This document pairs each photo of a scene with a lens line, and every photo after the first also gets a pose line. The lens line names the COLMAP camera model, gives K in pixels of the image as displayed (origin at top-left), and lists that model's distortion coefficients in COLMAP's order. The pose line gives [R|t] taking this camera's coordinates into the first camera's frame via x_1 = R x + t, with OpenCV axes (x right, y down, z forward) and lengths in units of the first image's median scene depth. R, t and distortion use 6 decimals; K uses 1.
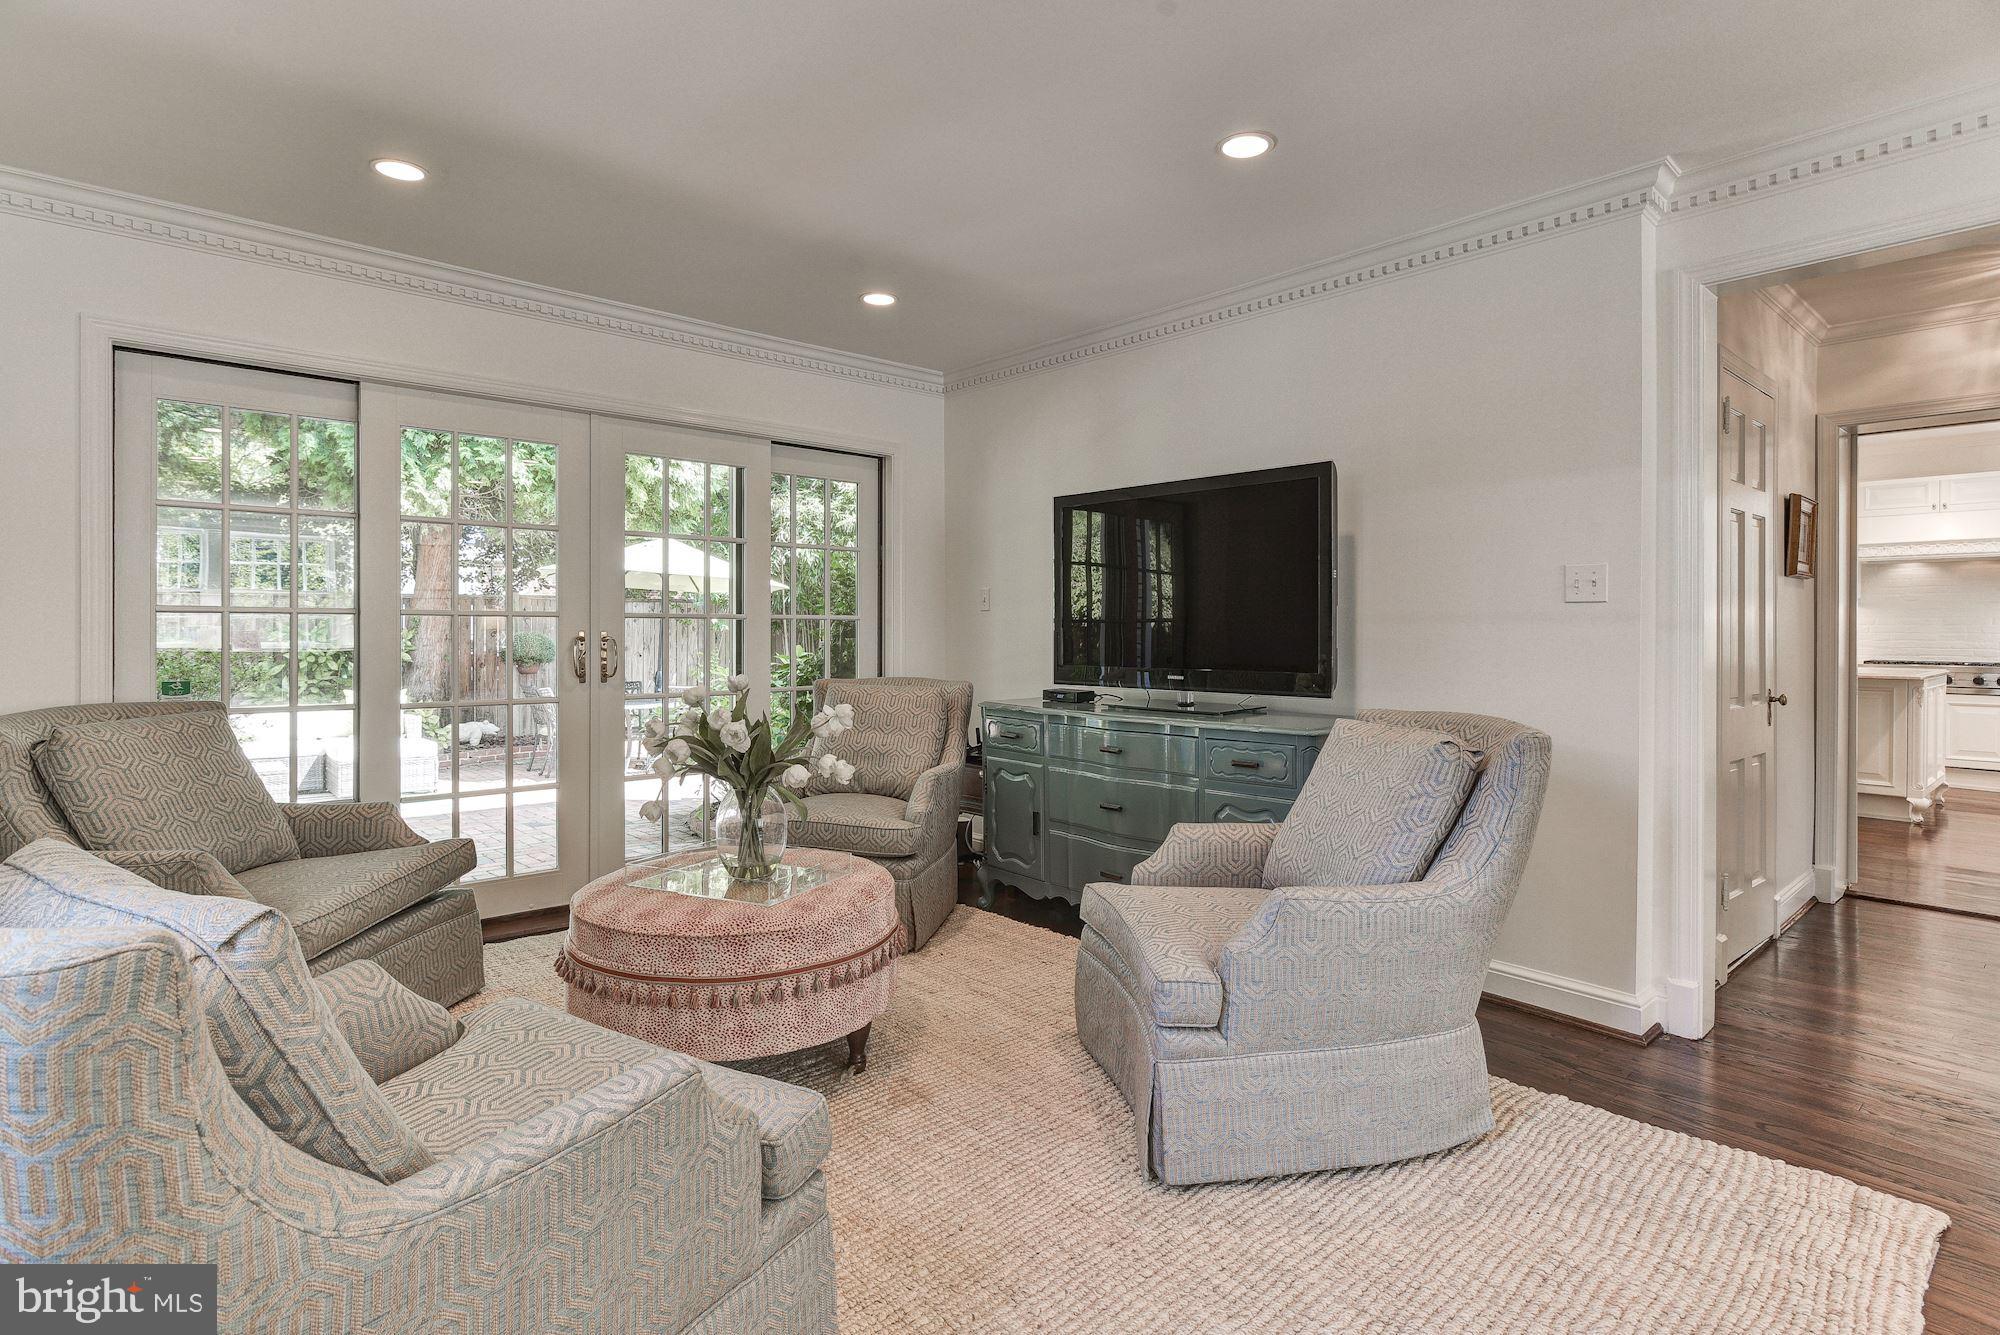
lens RADIAL K [[1011.0, 0, 990.8], [0, 1011.0, 650.7], [0, 0, 1]] dist [-0.005648, -0.000713]
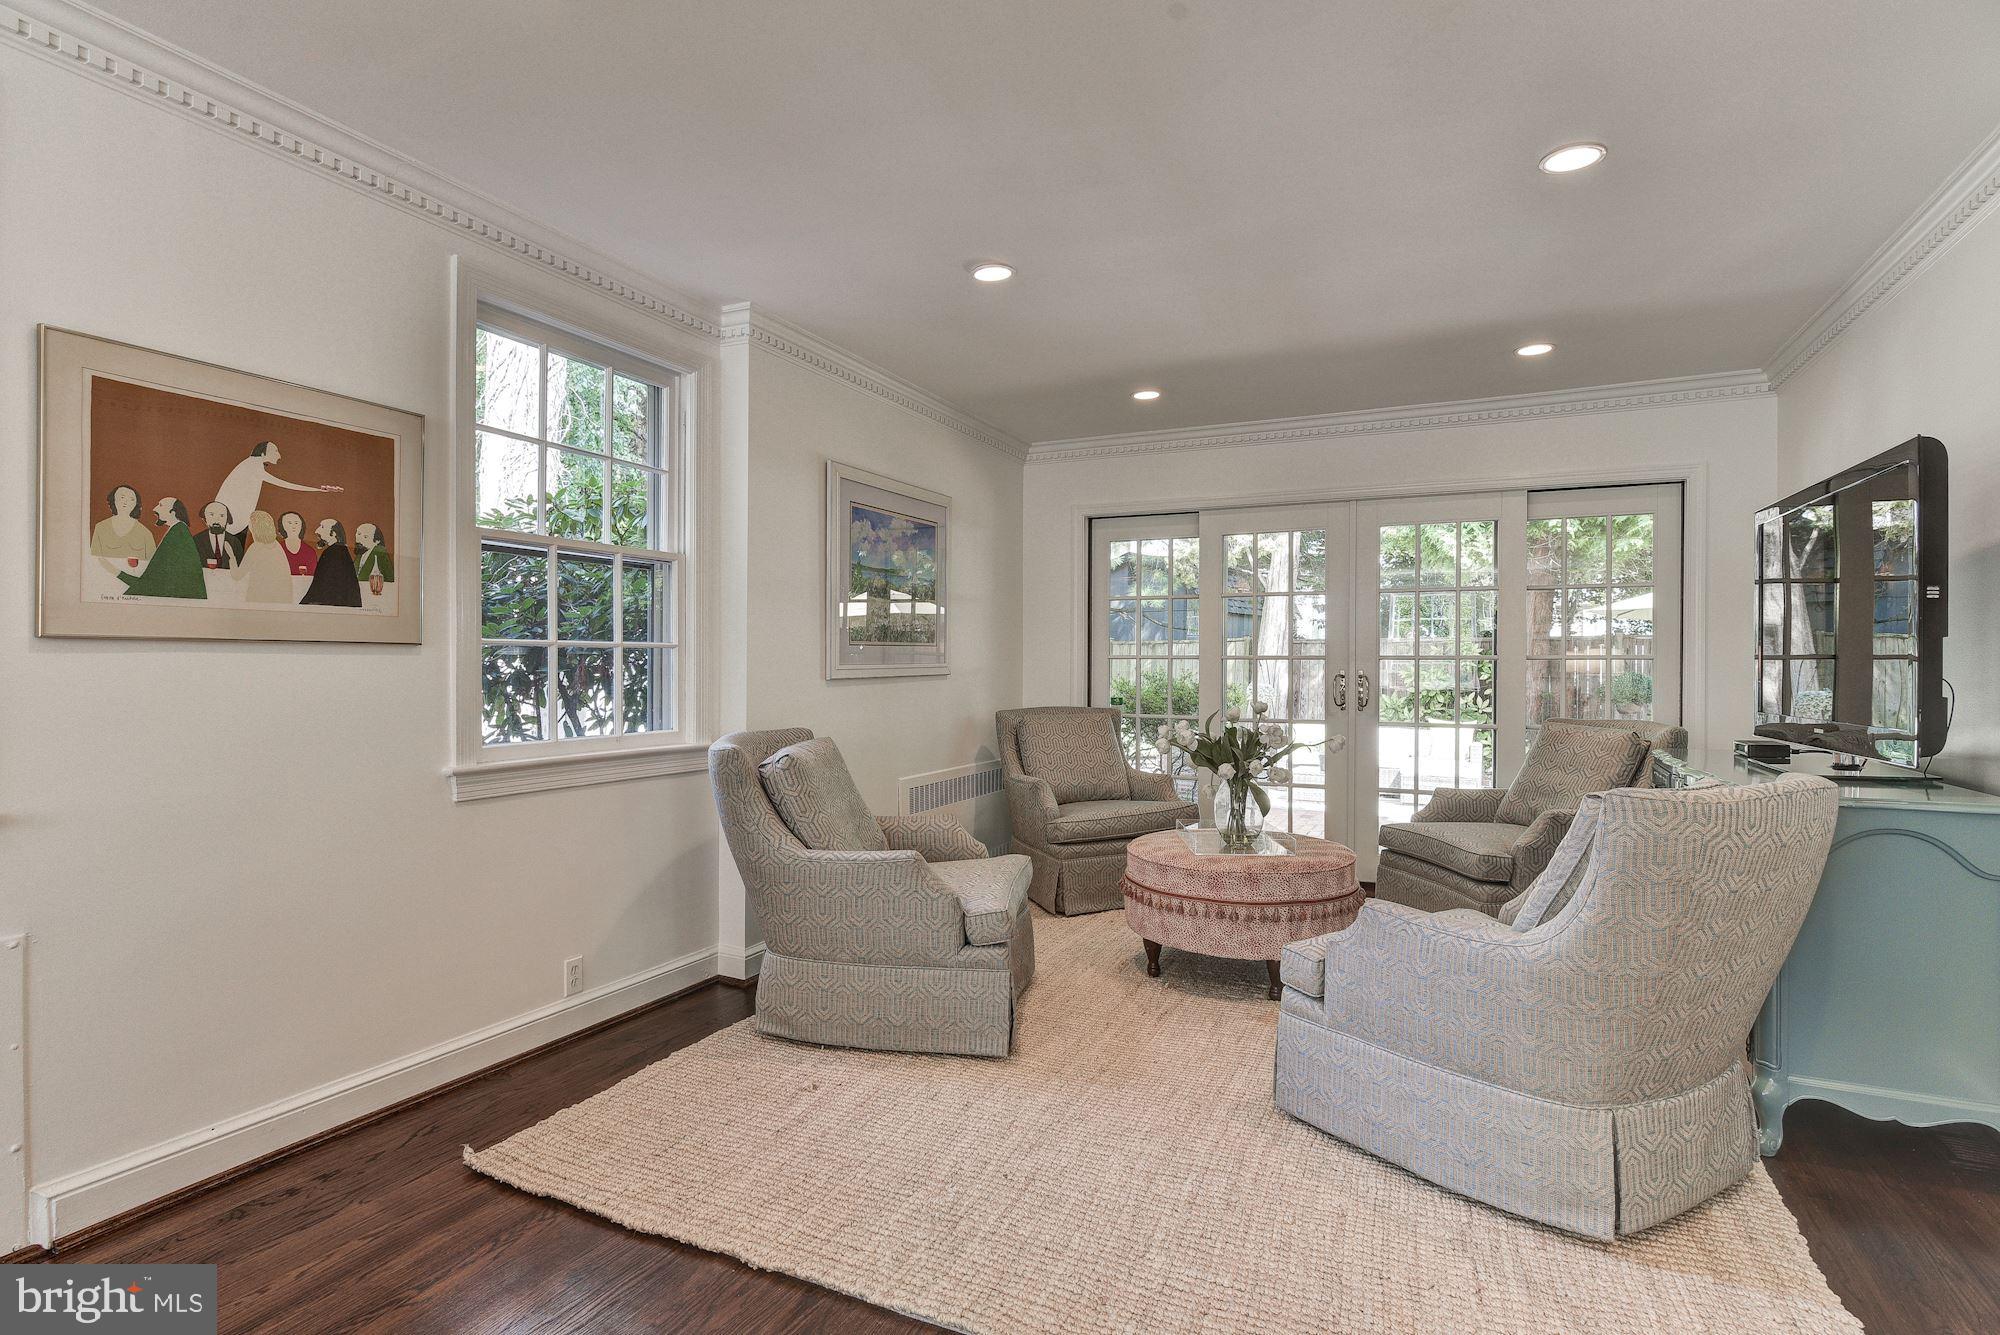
lens RADIAL K [[983.2, 0, 976.0], [0, 983.2, 670.4], [0, 0, 1]] dist [-0.009937, -0.000235]
pose [[0.378983, 0.000174, -0.925404, 0.895135], [-0.019150, 0.999787, -0.007654, 0.000265], [0.925206, 0.020623, 0.378906, 0.135325]]
